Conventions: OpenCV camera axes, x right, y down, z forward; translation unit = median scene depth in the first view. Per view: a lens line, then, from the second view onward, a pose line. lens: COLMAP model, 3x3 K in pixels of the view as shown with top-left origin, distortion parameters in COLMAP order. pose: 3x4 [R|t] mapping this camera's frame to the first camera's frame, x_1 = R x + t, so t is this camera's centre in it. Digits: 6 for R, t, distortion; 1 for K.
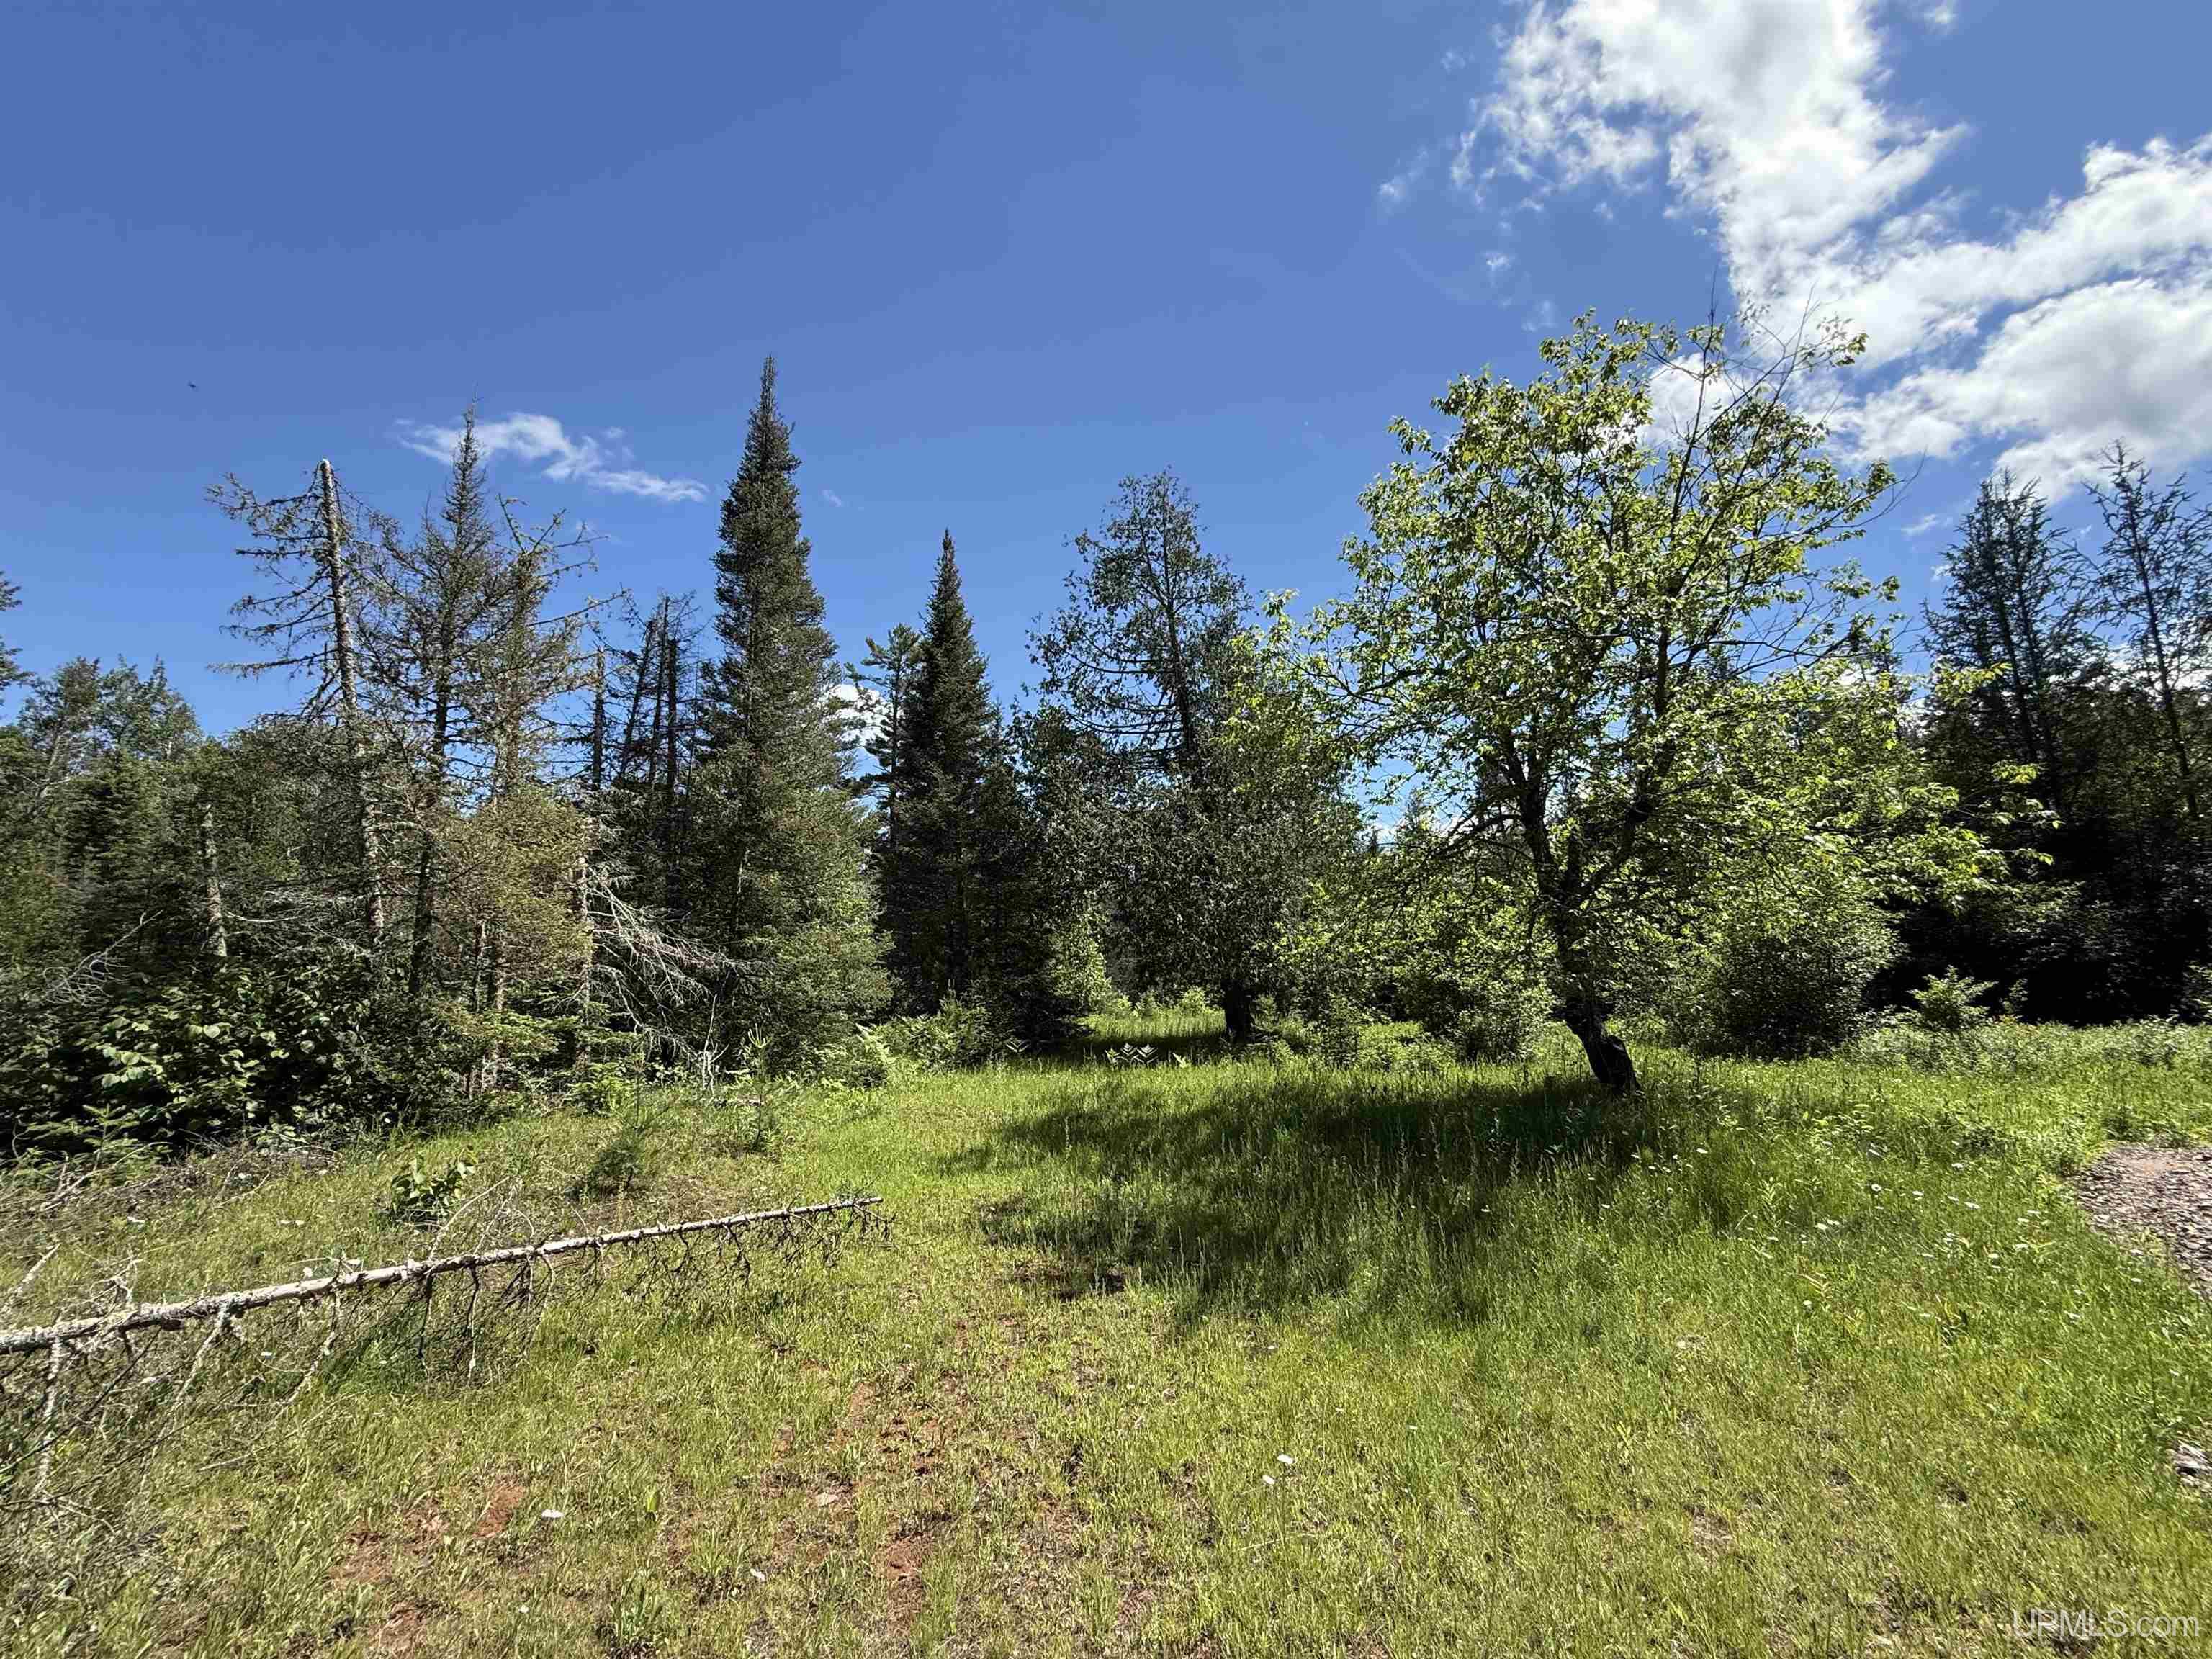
lens RADIAL K [[880.4, 0, 1100.3], [0, 880.4, 826.4], [0, 0, 1]] dist [-0.002605, 0.000335]
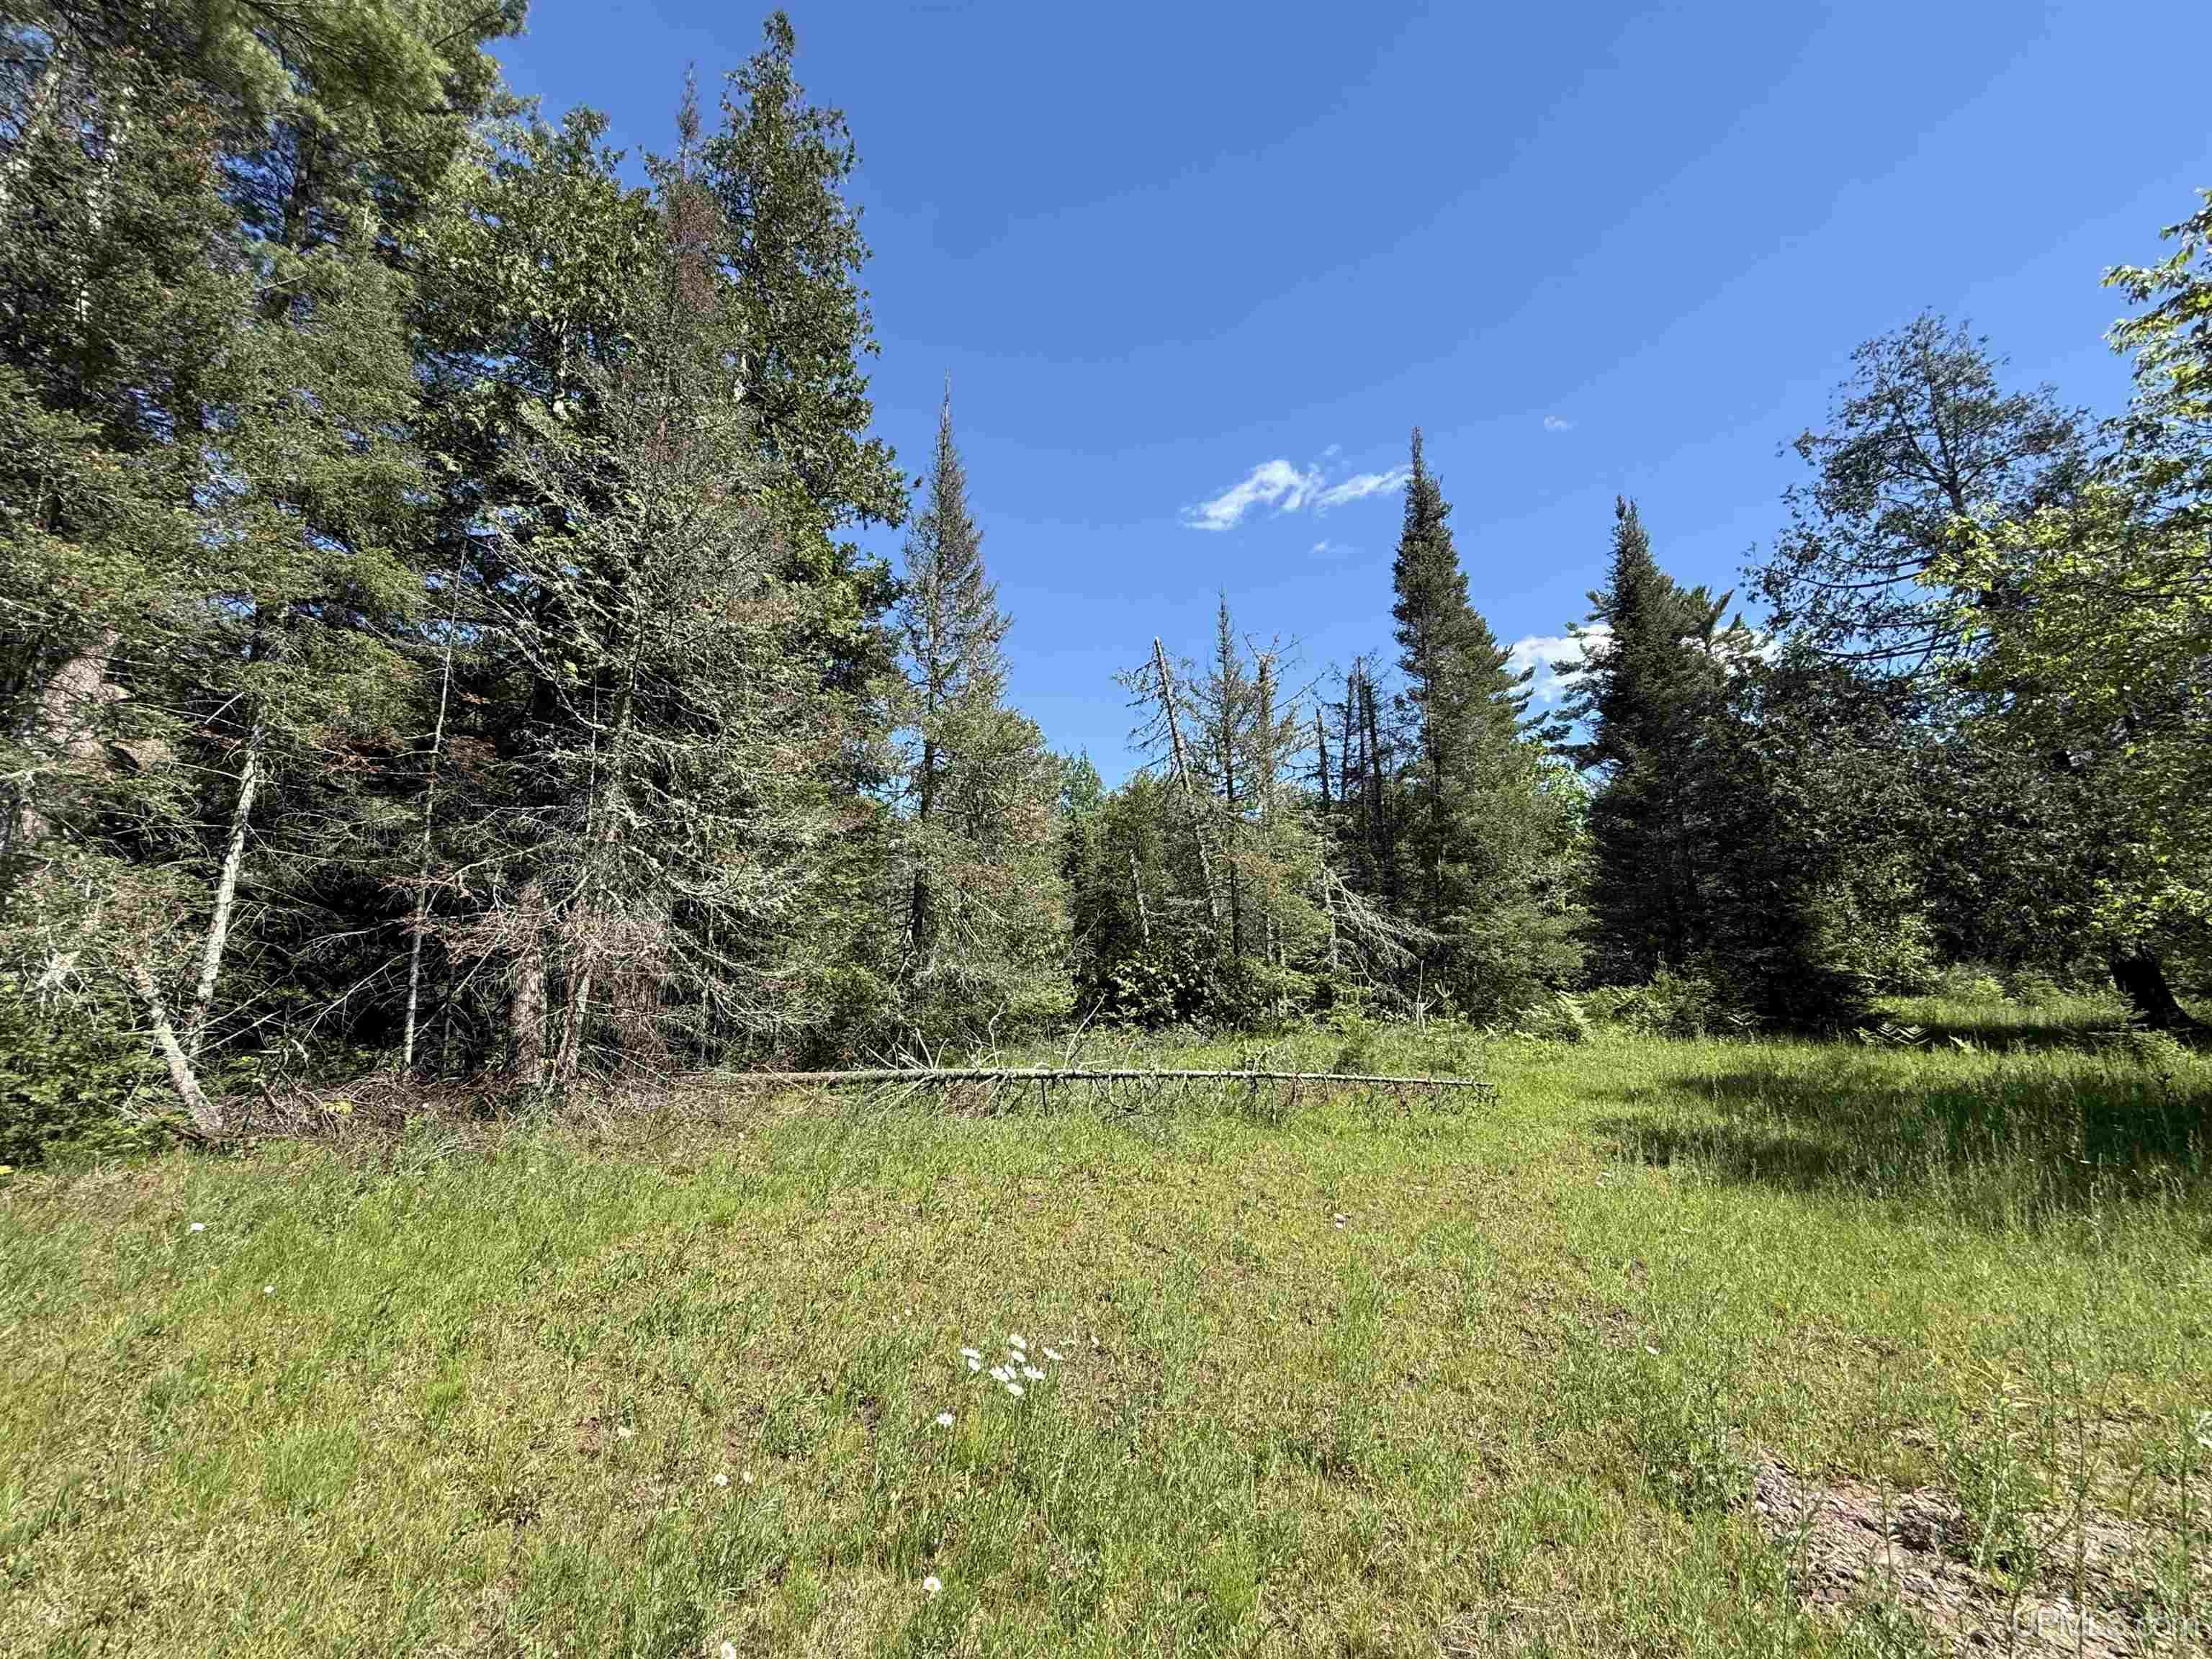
lens RADIAL K [[880.4, 0, 1102.0], [0, 880.4, 833.5], [0, 0, 1]] dist [-0.002605, 0.000335]
pose [[0.689267, -0.093378, -0.718464, 0.163156], [0.117017, 0.992988, -0.016795, -0.025333], [0.714995, -0.072497, 0.695361, -0.201834]]
